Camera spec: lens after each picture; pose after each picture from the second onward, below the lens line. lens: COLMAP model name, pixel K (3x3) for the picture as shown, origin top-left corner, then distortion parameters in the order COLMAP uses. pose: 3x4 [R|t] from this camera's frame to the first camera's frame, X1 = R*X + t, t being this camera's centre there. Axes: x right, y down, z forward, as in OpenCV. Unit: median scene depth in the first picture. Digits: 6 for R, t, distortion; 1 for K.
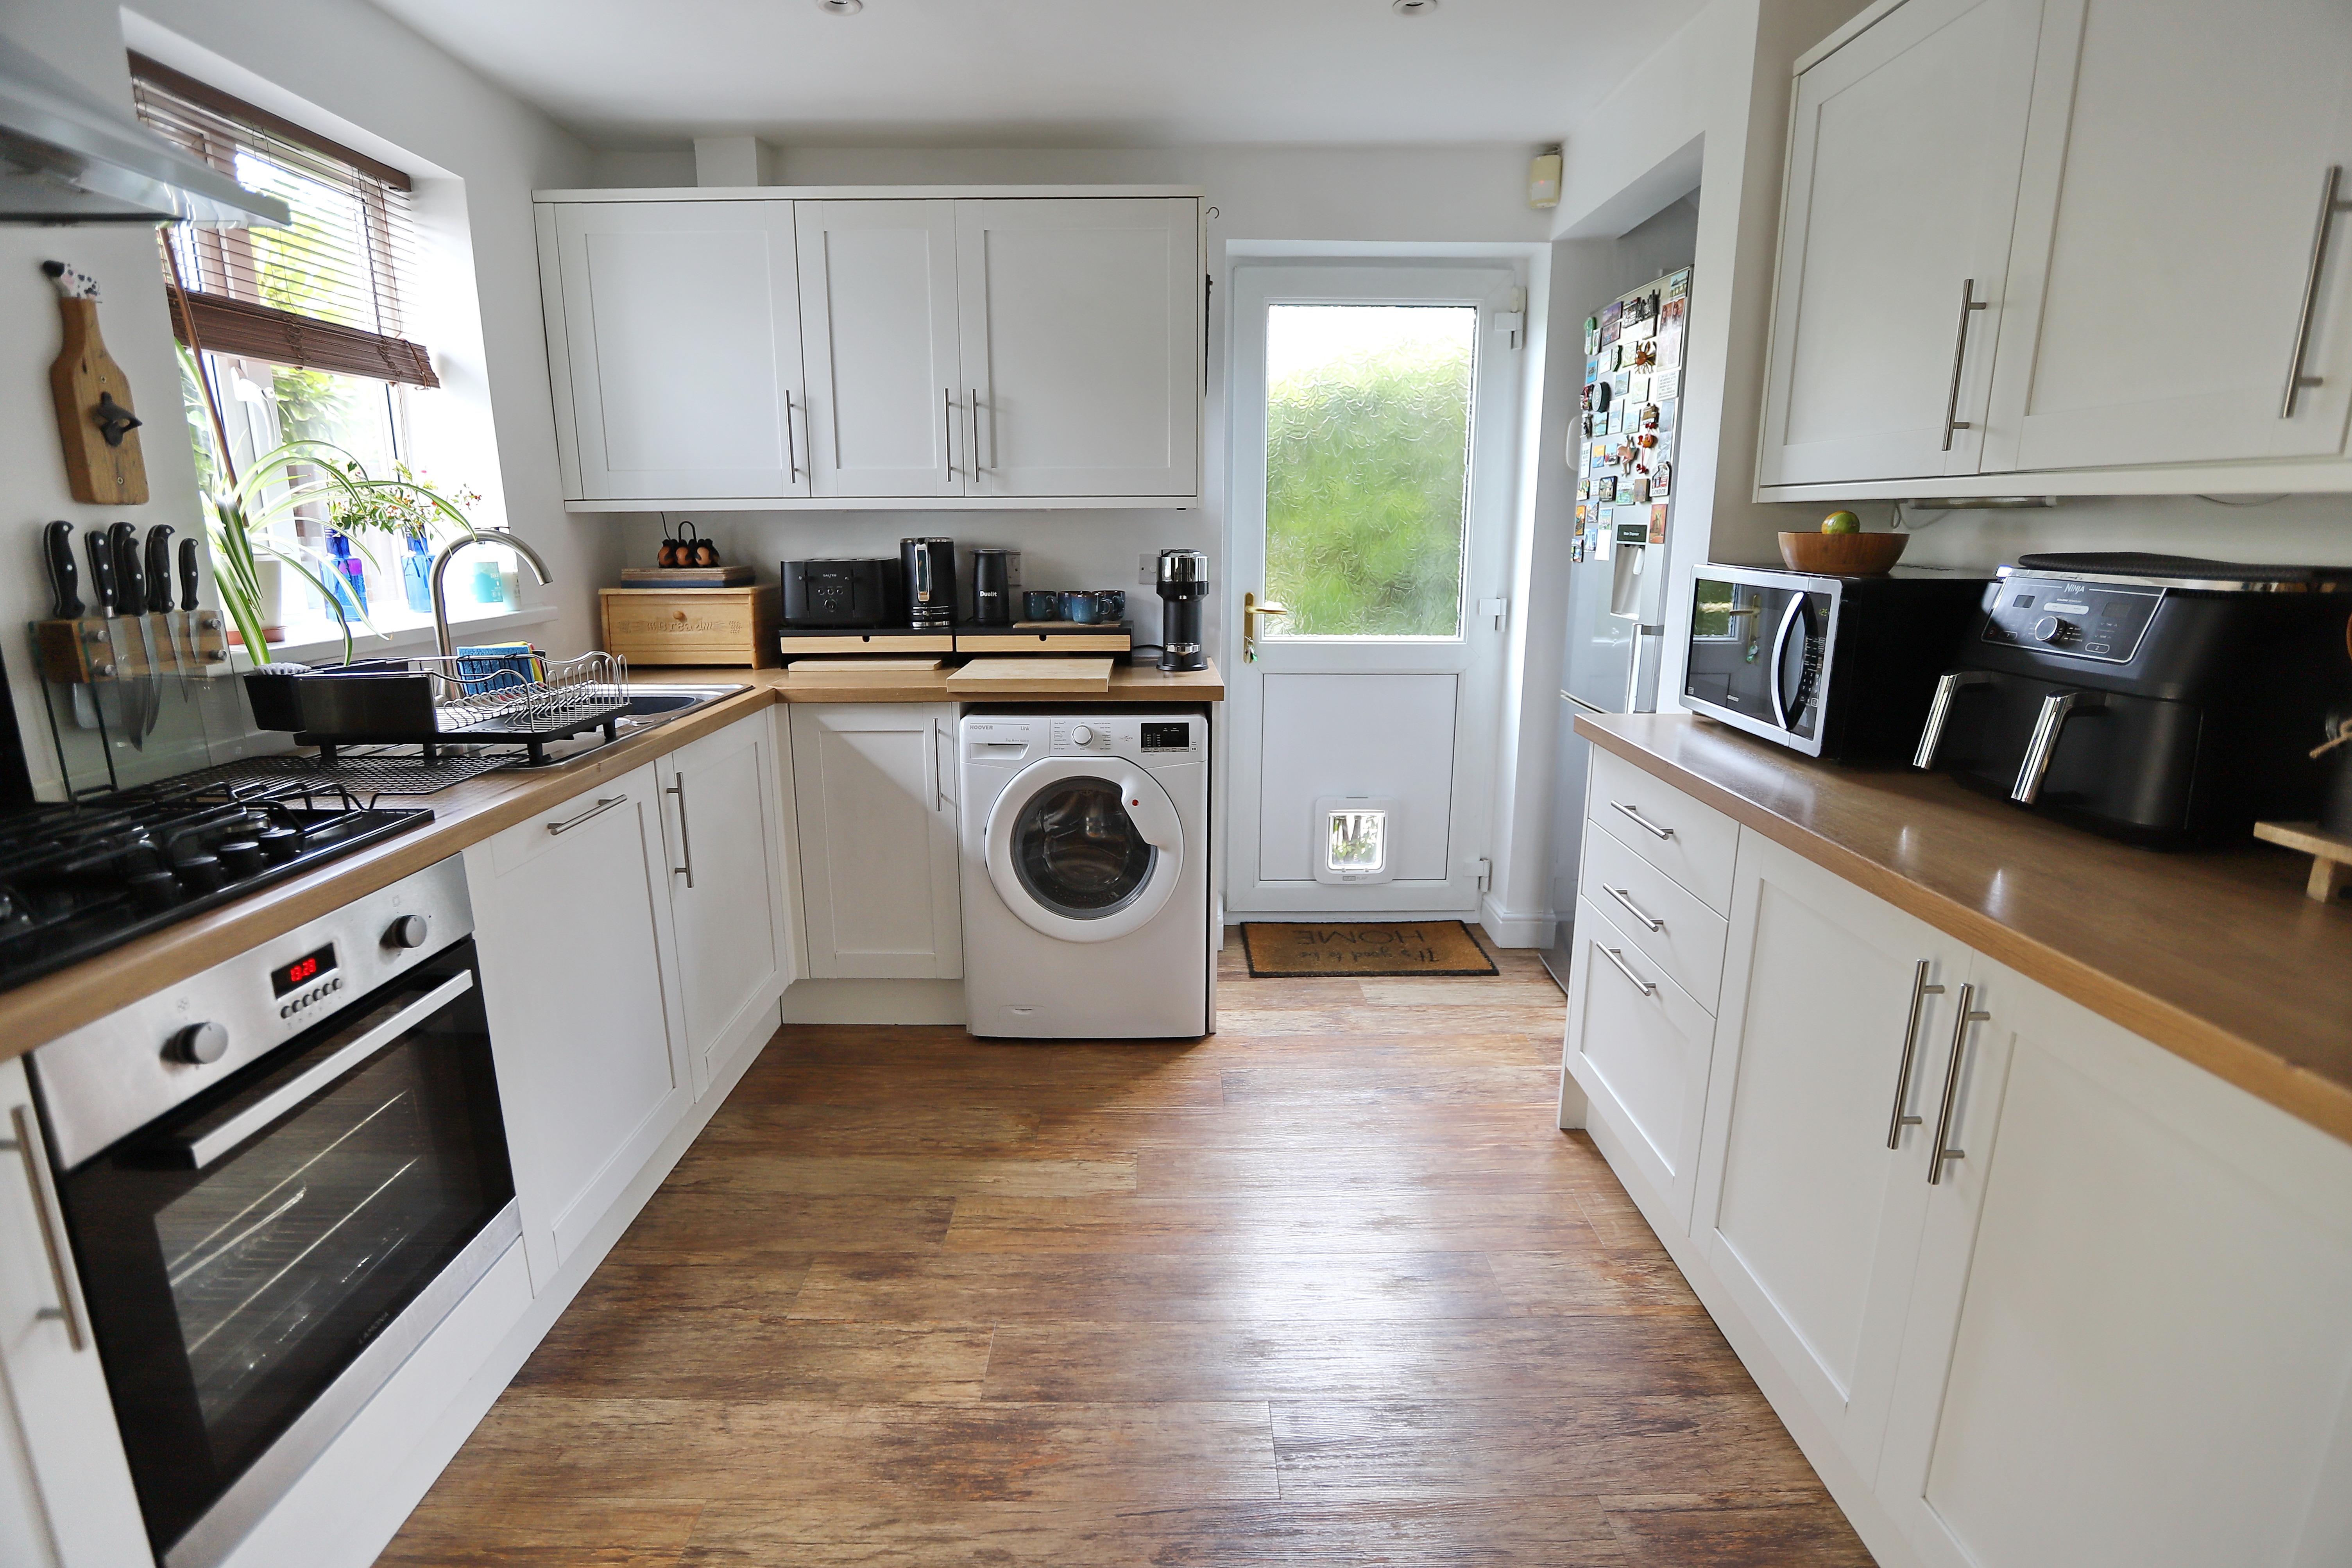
lens RADIAL K [[1116.5, 0, 1168.4], [0, 1116.5, 777.1], [0, 0, 1]] dist [-0.031578, 0.004643]
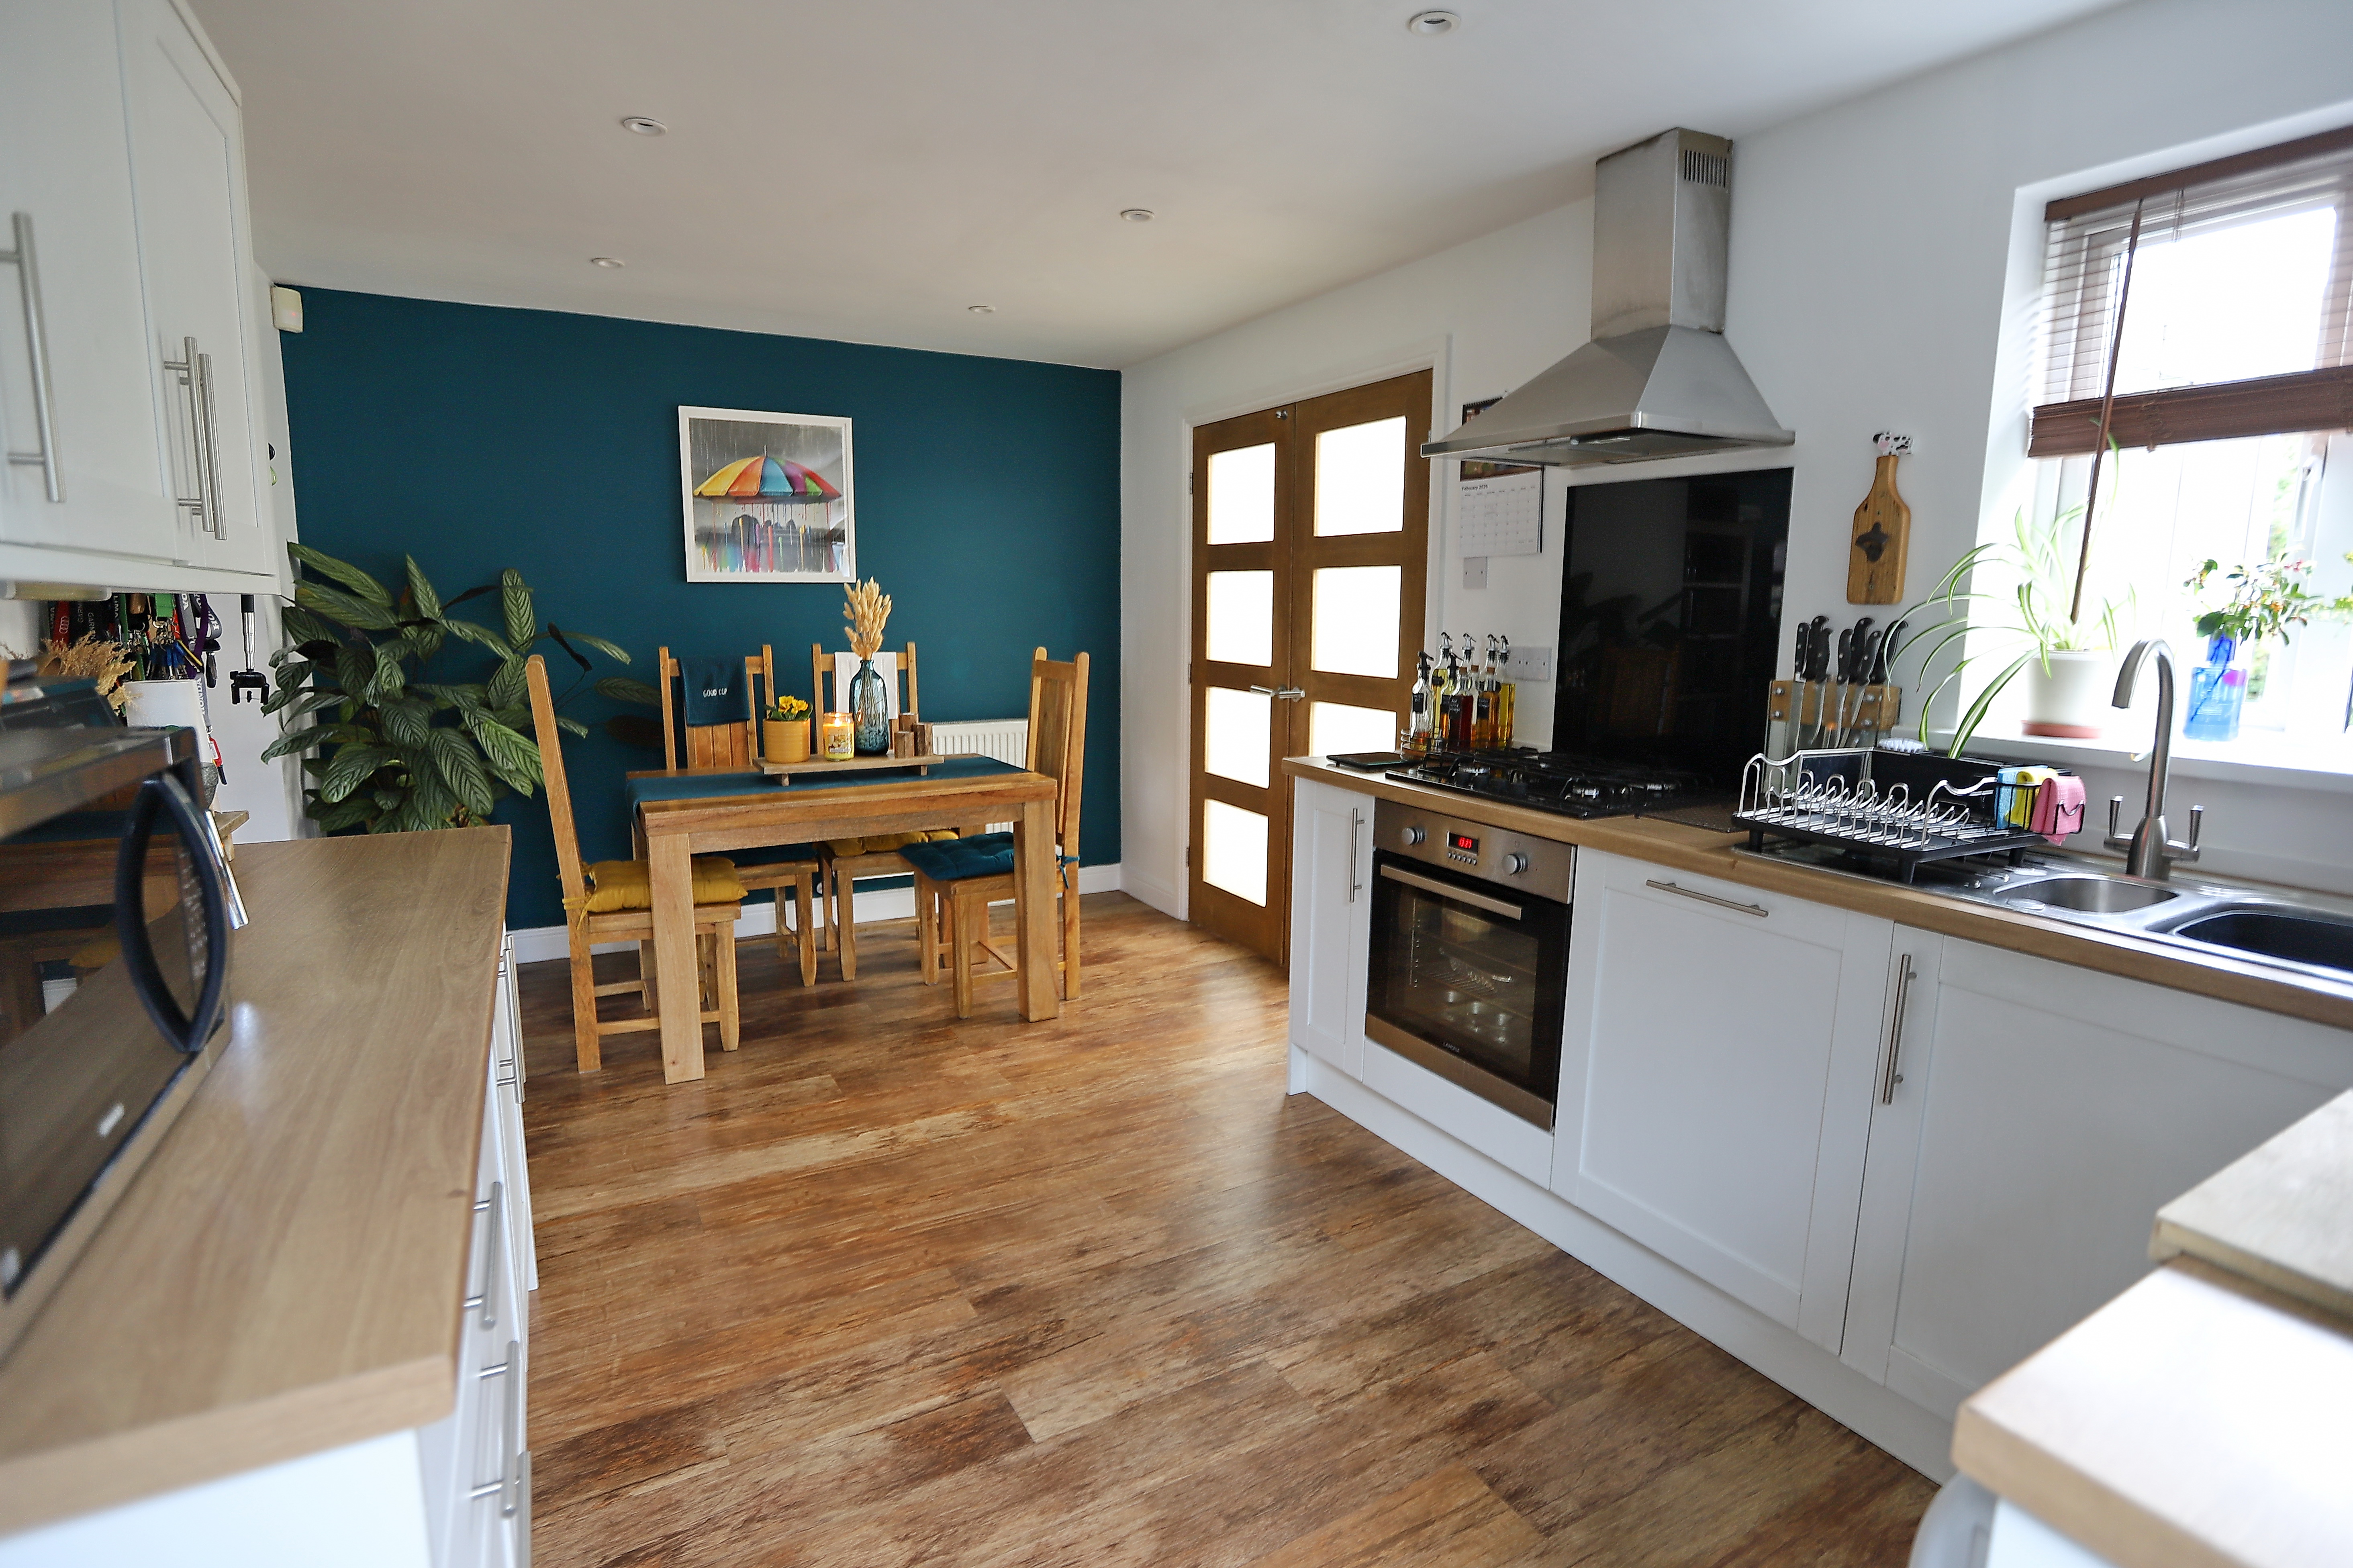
lens RADIAL K [[1116.9, 0, 1164.6], [0, 1116.9, 777.2], [0, 0, 1]] dist [-0.031578, 0.004643]
pose [[-0.868875, 0.074648, -0.489370, 0.288065], [-0.118678, 0.928325, 0.352319, -0.261531], [0.480594, 0.364199, -0.797739, 1.064465]]
